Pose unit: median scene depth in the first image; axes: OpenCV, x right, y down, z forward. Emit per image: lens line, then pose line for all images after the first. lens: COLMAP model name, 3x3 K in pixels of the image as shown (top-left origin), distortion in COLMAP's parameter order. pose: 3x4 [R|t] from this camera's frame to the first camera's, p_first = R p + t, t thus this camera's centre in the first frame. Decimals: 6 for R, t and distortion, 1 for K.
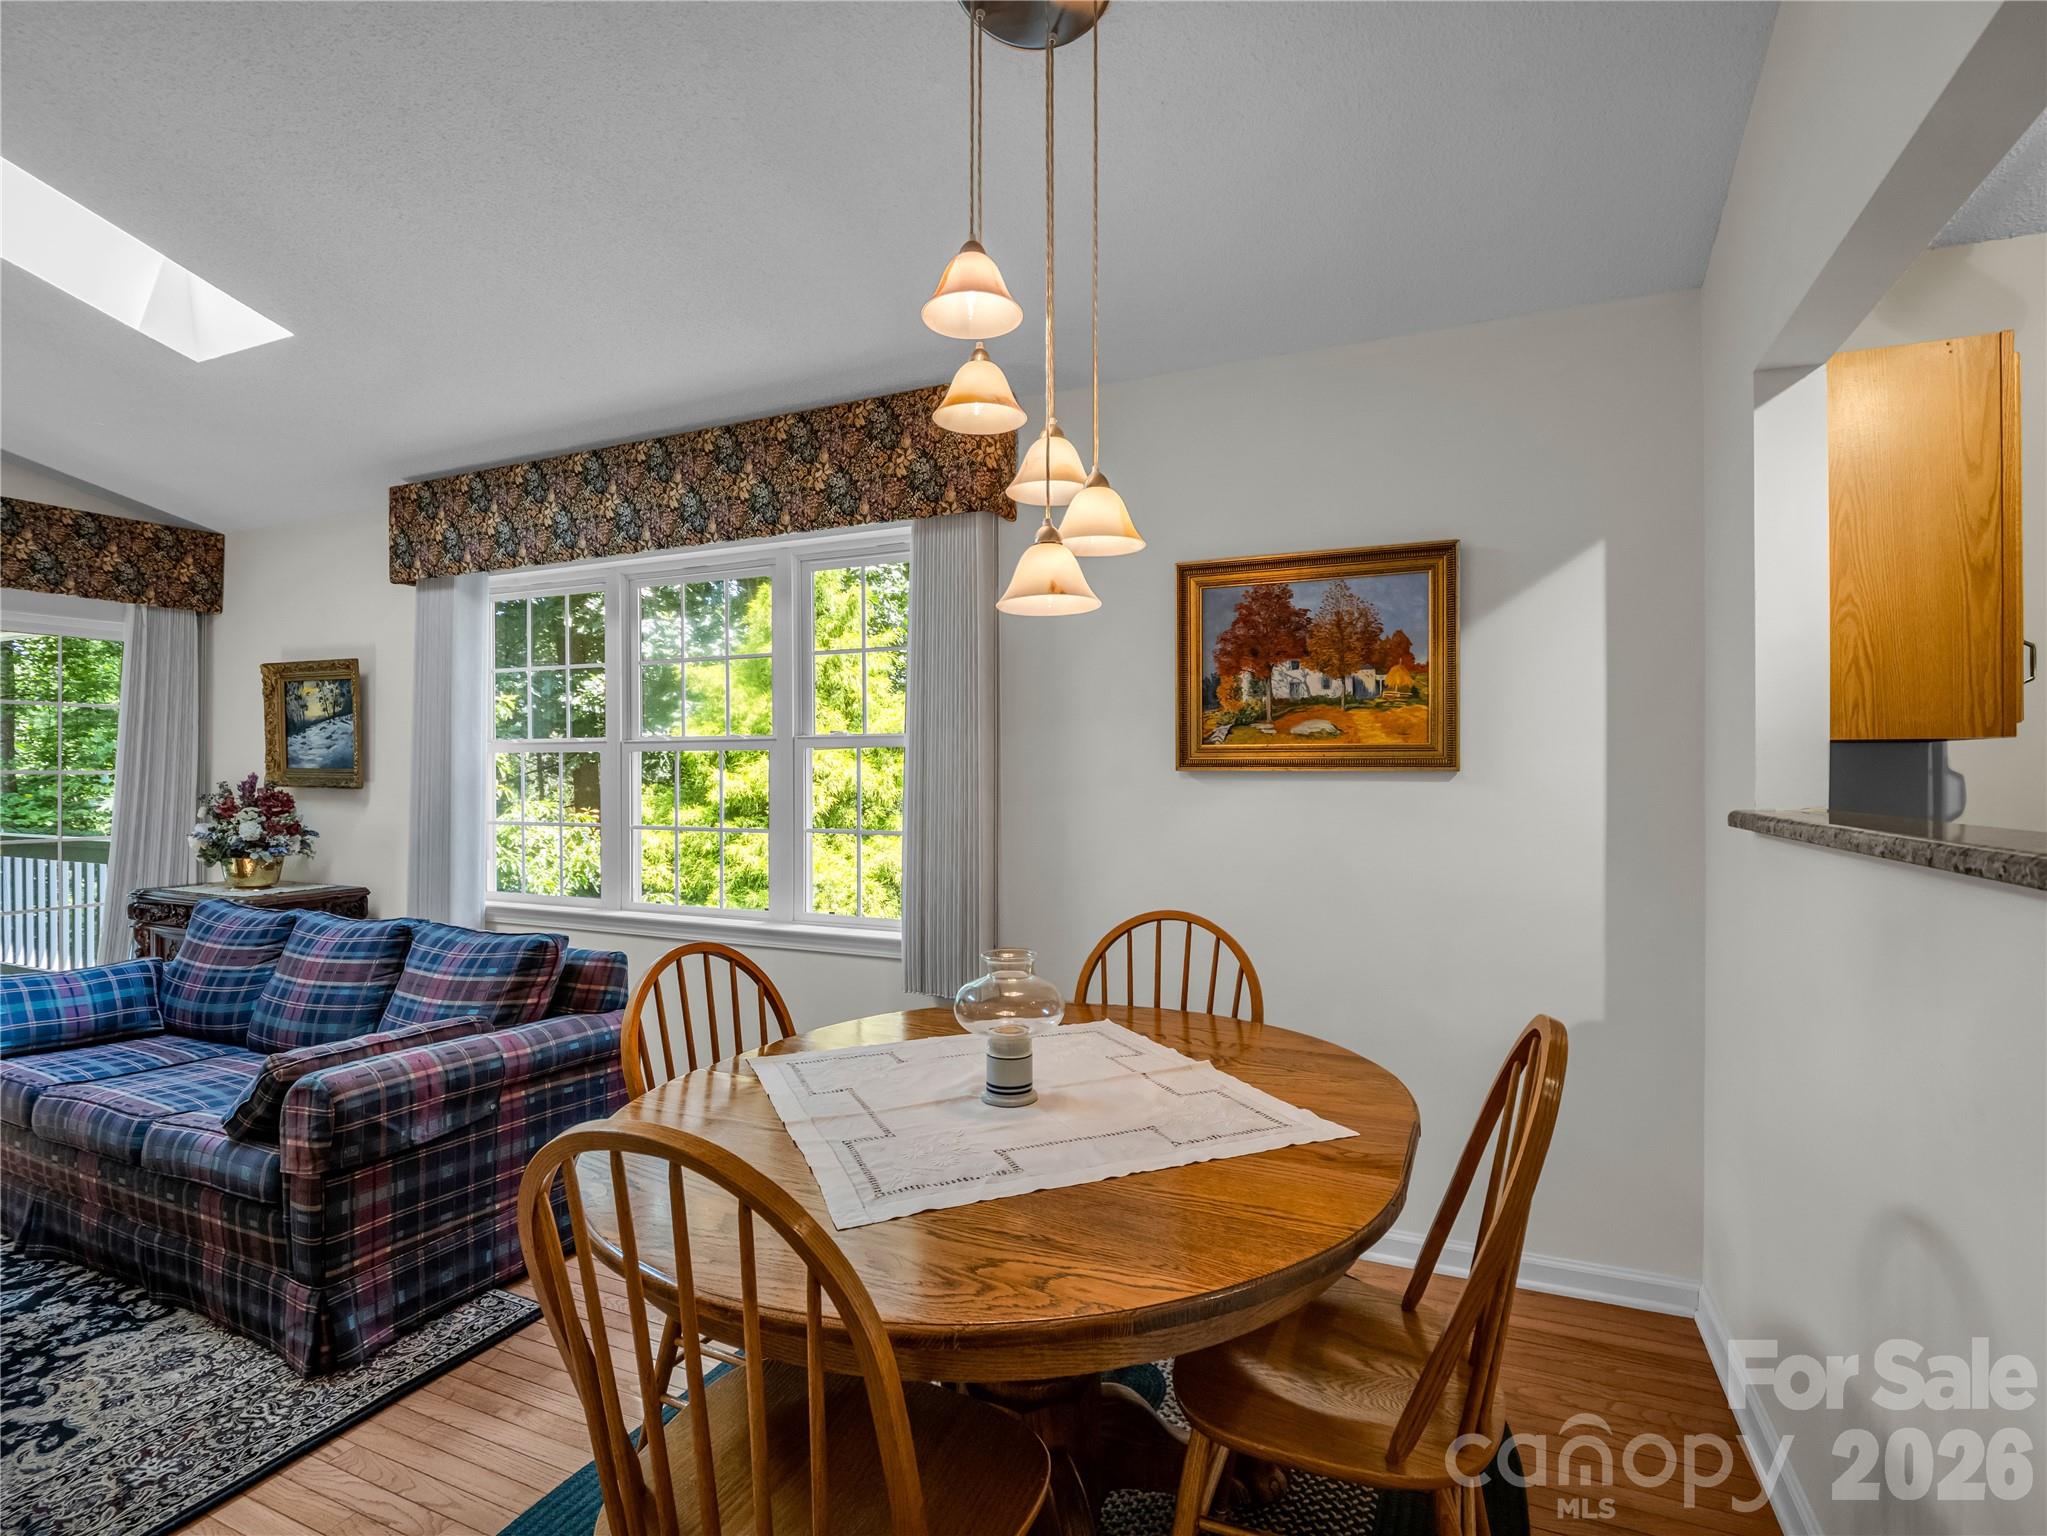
lens RADIAL K [[1006.3, 0, 1008.6], [0, 1006.3, 765.1], [0, 0, 1]] dist [-0.010551, -0.003606]
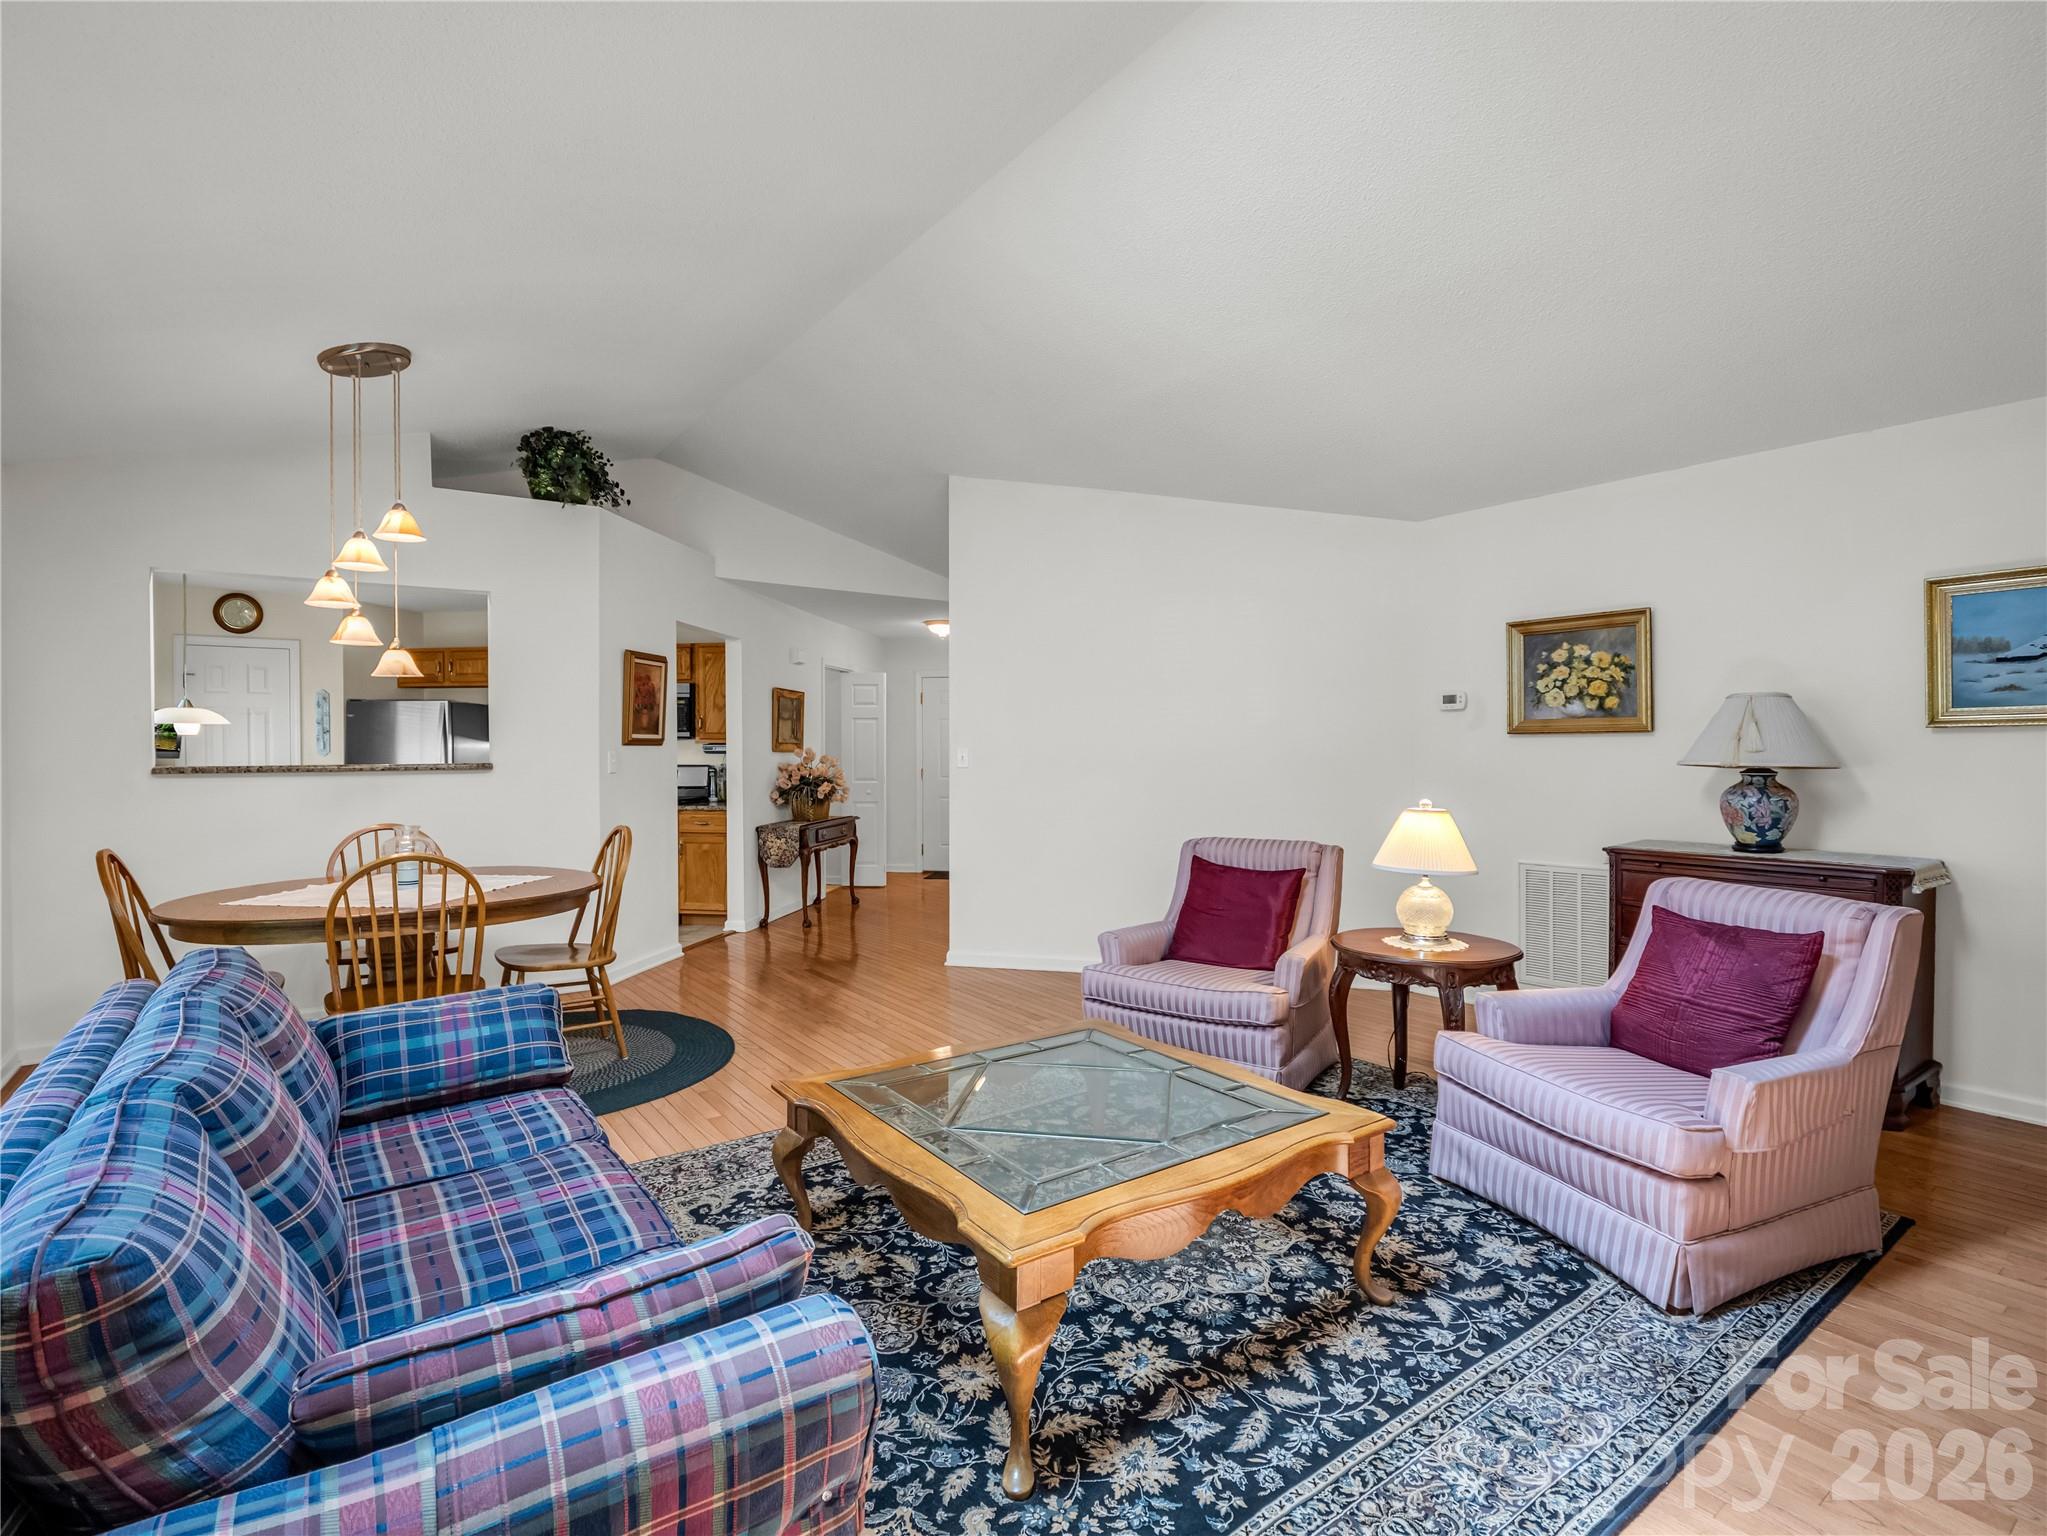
lens RADIAL K [[1006.3, 0, 995.2], [0, 1006.3, 768.3], [0, 0, 1]] dist [-0.010551, -0.003606]
pose [[-0.859953, -0.005544, 0.510343, -1.099759], [0.000029, 0.999940, 0.010912, 0.015517], [-0.510373, 0.009398, -0.859902, 1.075163]]
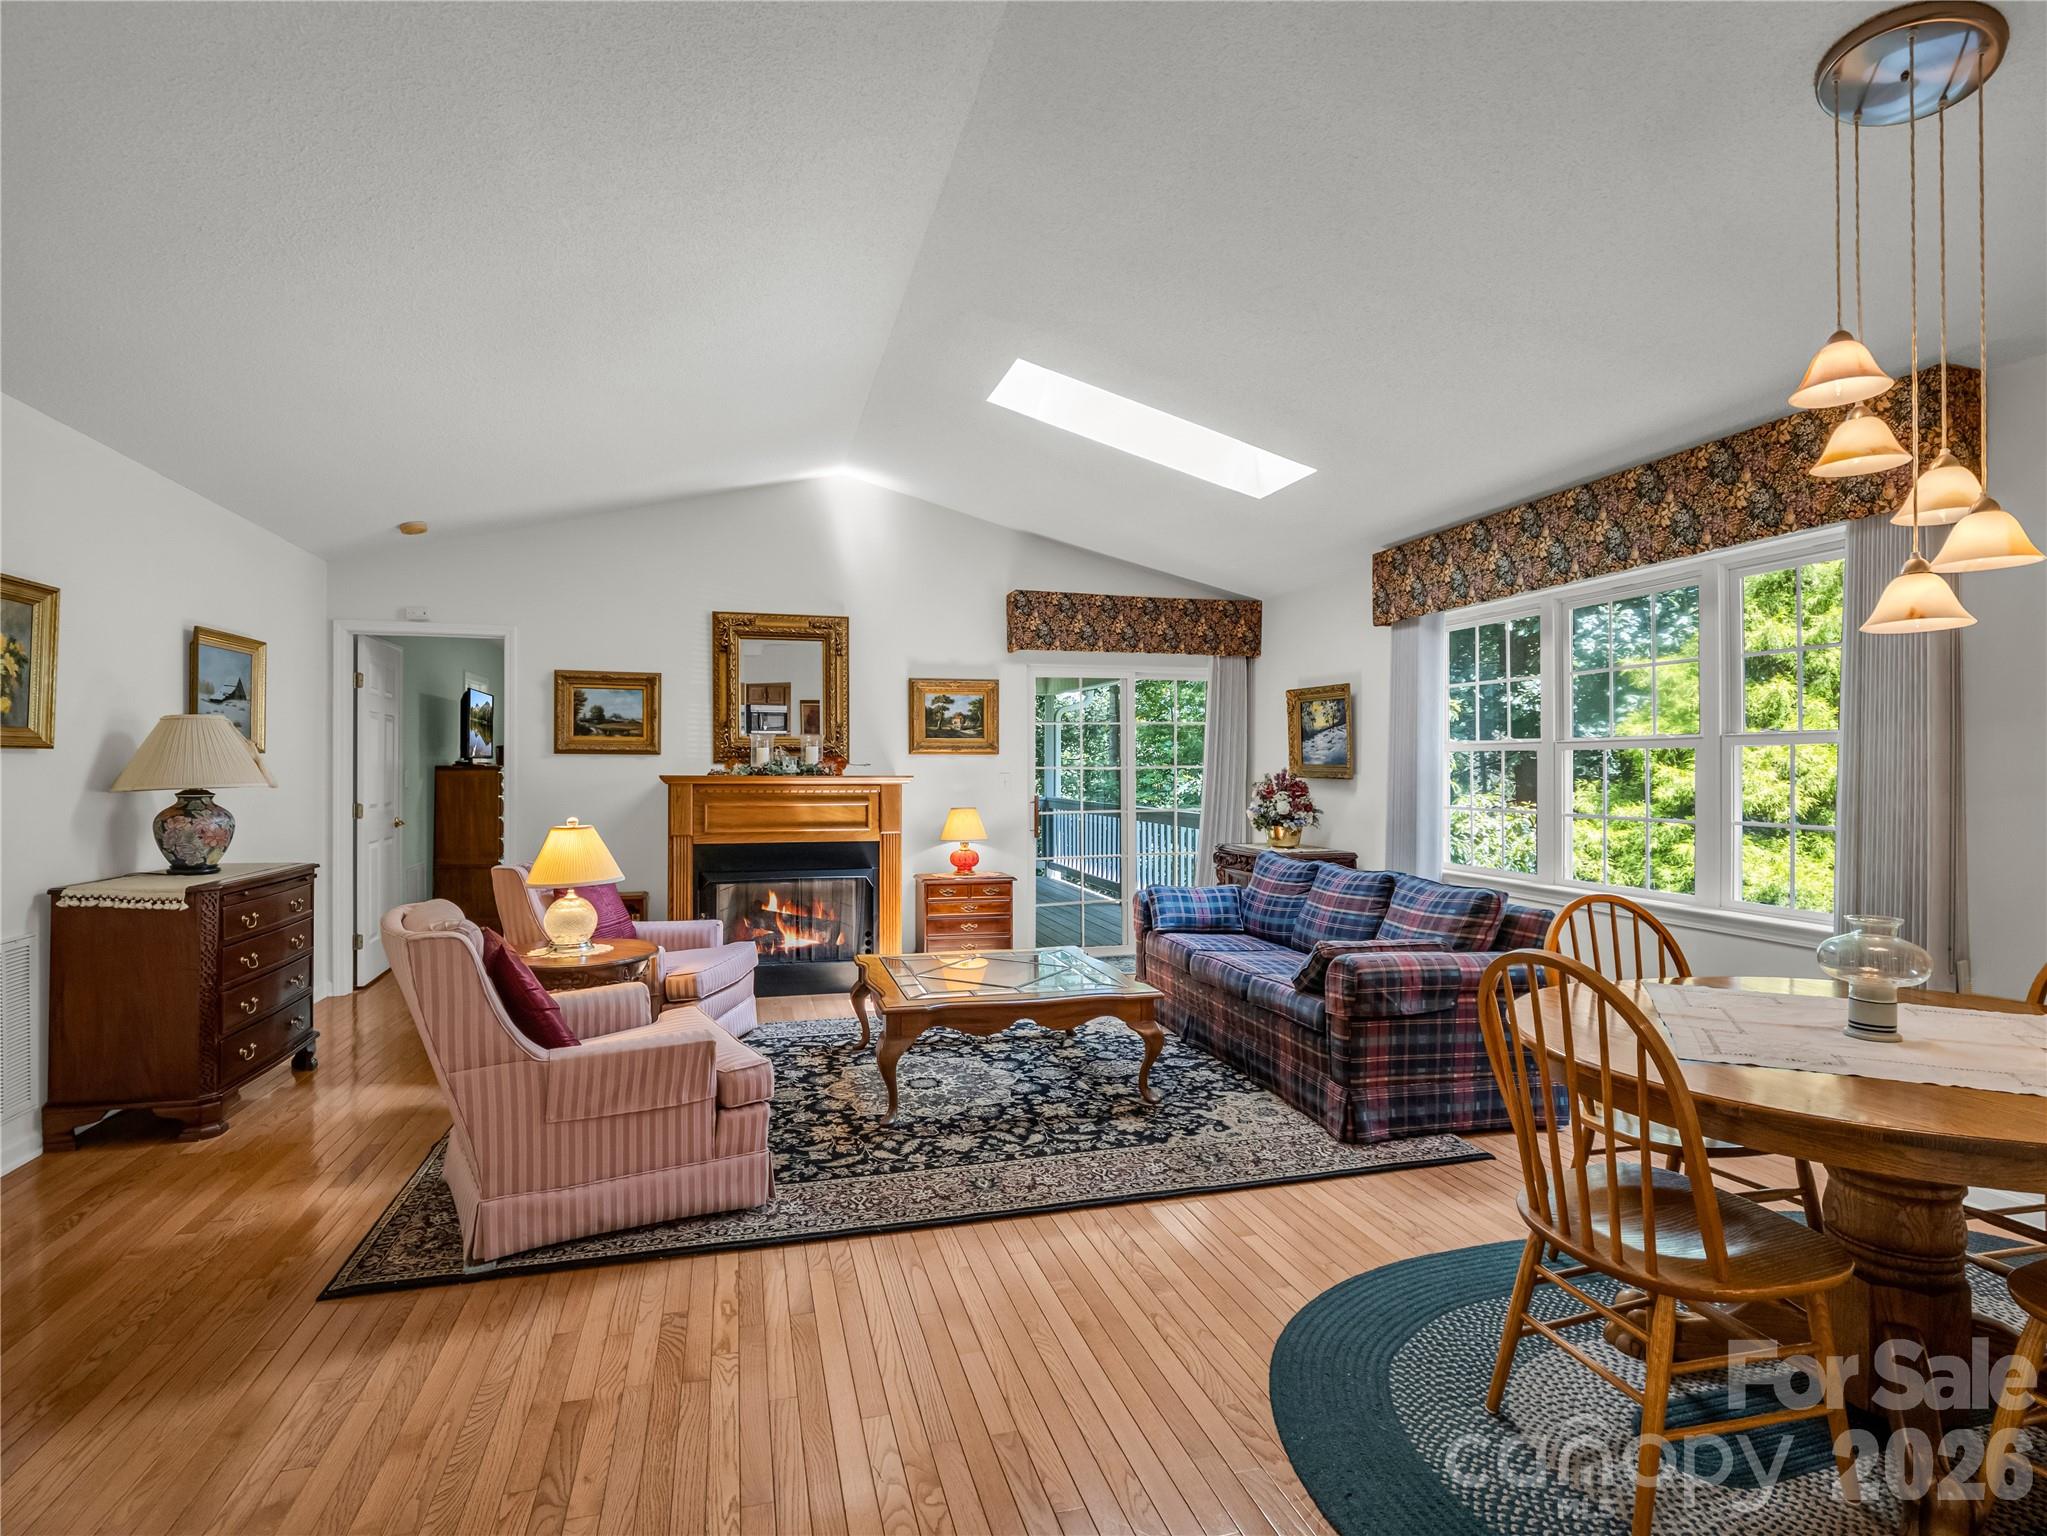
lens RADIAL K [[1006.3, 0, 1019.3], [0, 1006.3, 768.4], [0, 0, 1]] dist [-0.010551, -0.003606]
pose [[0.646642, 0.002974, -0.762788, 0.118500], [0.002109, 0.999982, 0.005686, -0.000207], [0.762790, -0.005286, 0.646624, -0.266590]]
